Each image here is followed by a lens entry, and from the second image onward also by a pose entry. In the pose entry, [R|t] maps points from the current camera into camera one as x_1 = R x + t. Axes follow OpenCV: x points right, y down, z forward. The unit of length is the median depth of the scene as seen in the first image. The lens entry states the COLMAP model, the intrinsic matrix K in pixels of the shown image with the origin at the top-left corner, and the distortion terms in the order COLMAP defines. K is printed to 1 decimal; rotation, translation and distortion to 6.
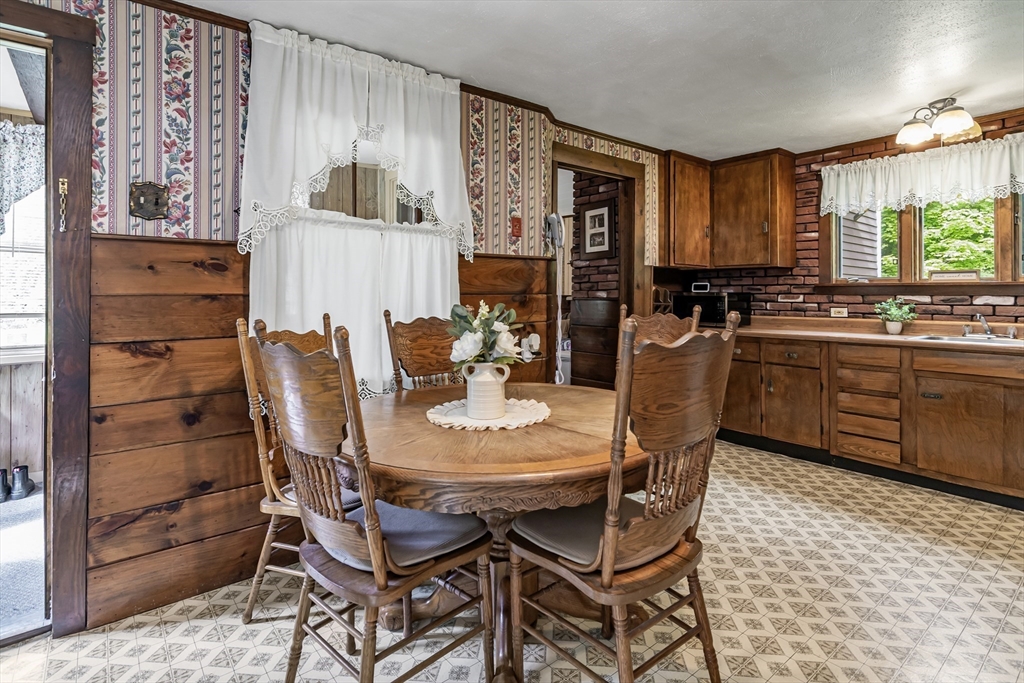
lens RADIAL K [[525.4, 0, 494.3], [0, 525.4, 293.3], [0, 0, 1]] dist [0.000557, 0.001583]
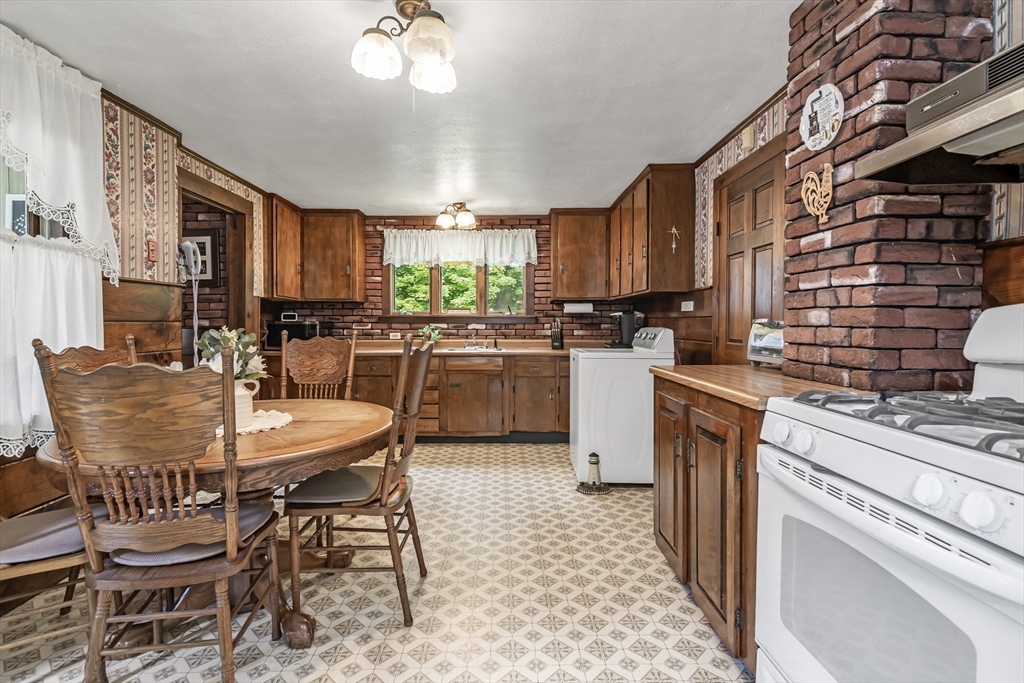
lens RADIAL K [[525.4, 0, 519.5], [0, 525.4, 332.9], [0, 0, 1]] dist [0.000557, 0.001583]
pose [[0.588920, -0.014083, 0.808069, -0.298253], [-0.000039, 0.999848, 0.017454, 0.004642], [-0.808192, -0.010311, 0.588829, -0.092150]]
